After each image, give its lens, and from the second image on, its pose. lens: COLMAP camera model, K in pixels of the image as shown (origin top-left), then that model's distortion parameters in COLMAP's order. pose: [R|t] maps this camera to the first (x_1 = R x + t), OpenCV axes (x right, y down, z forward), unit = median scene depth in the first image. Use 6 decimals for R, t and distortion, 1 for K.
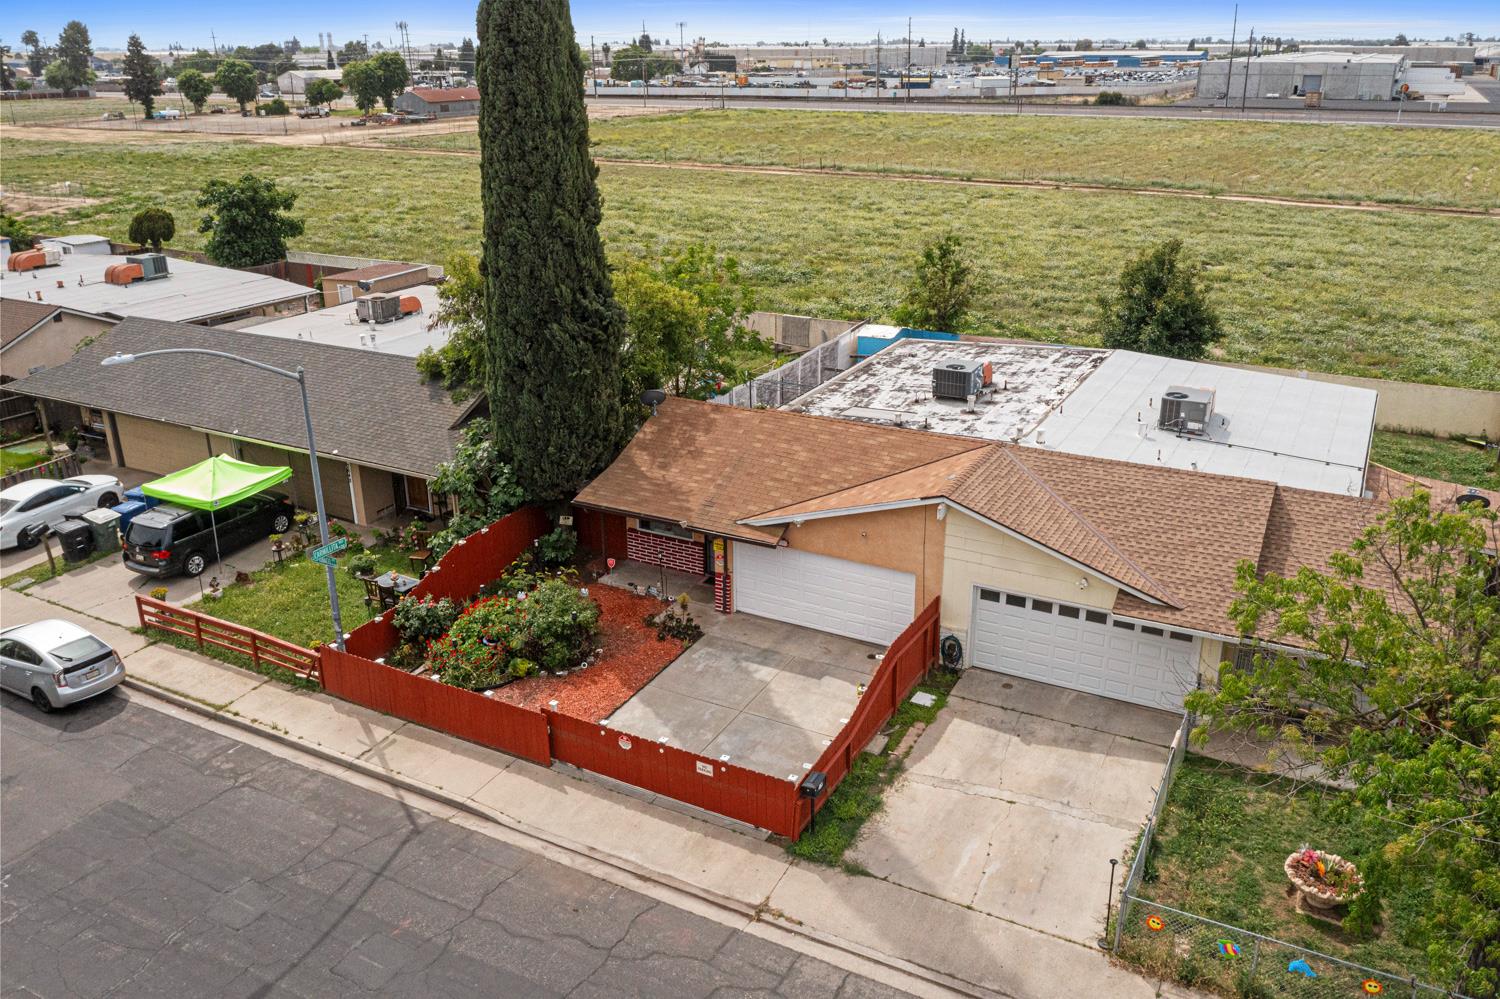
lens RADIAL K [[1181.4, 0, 756.5], [0, 1181.4, 502.4], [0, 0, 1]] dist [-0.011422, 0.000678]
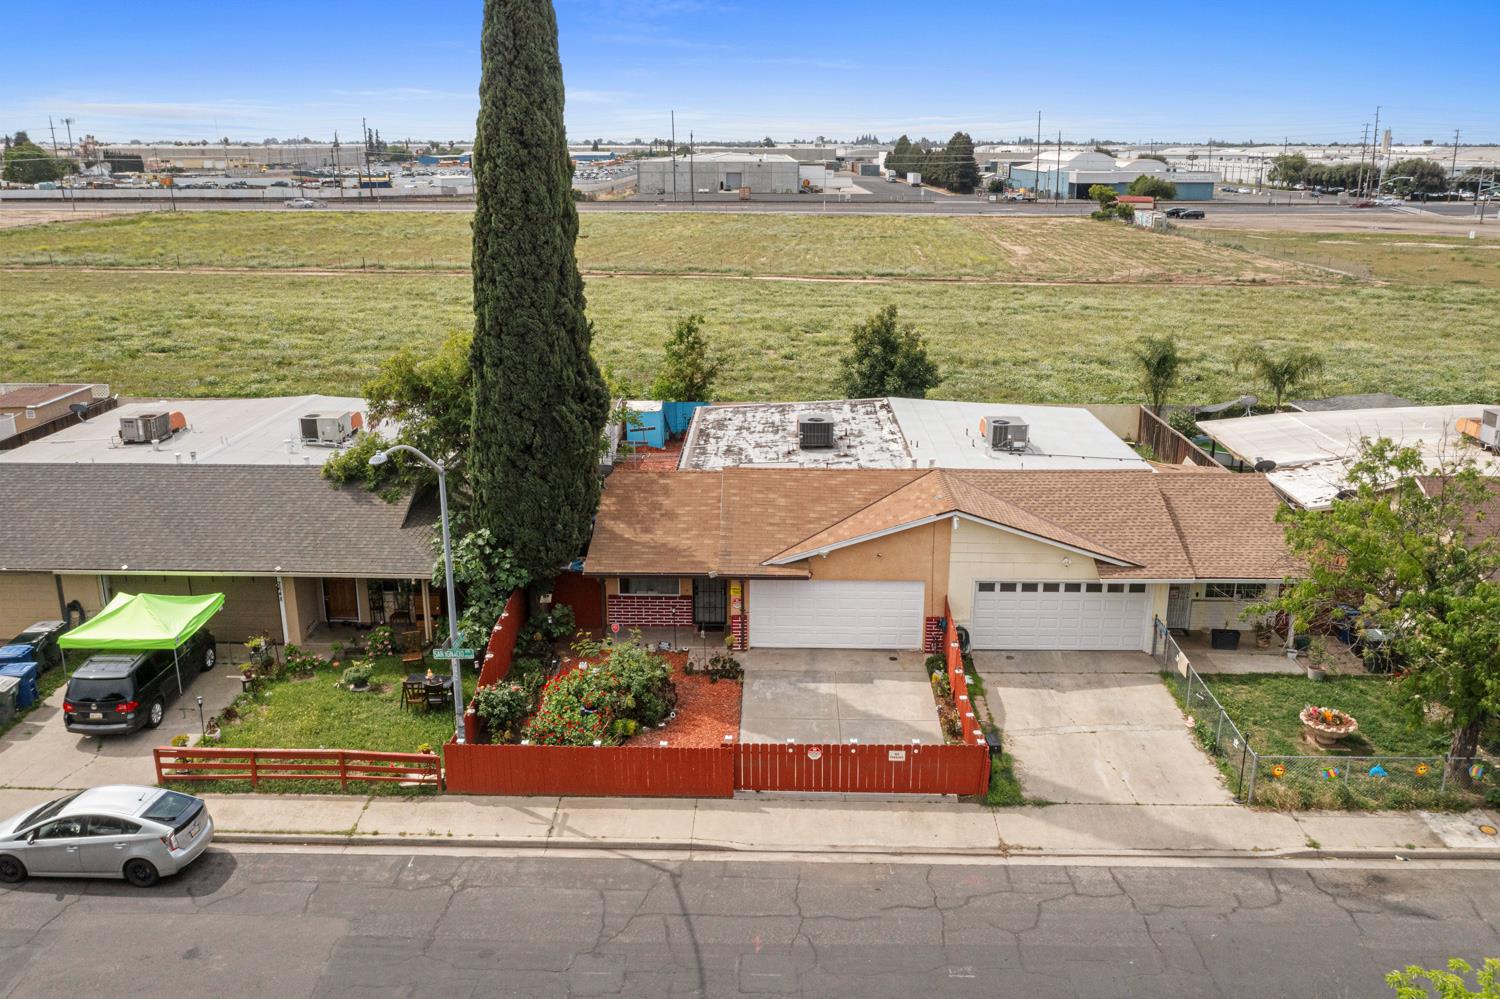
lens RADIAL K [[1181.4, 0, 756.5], [0, 1181.4, 502.4], [0, 0, 1]] dist [-0.011422, 0.000678]
pose [[0.890027, -0.124398, 0.438608, -0.485800], [0.157459, 0.986729, -0.039661, 0.002559], [-0.427853, 0.104362, 0.897803, -0.009052]]
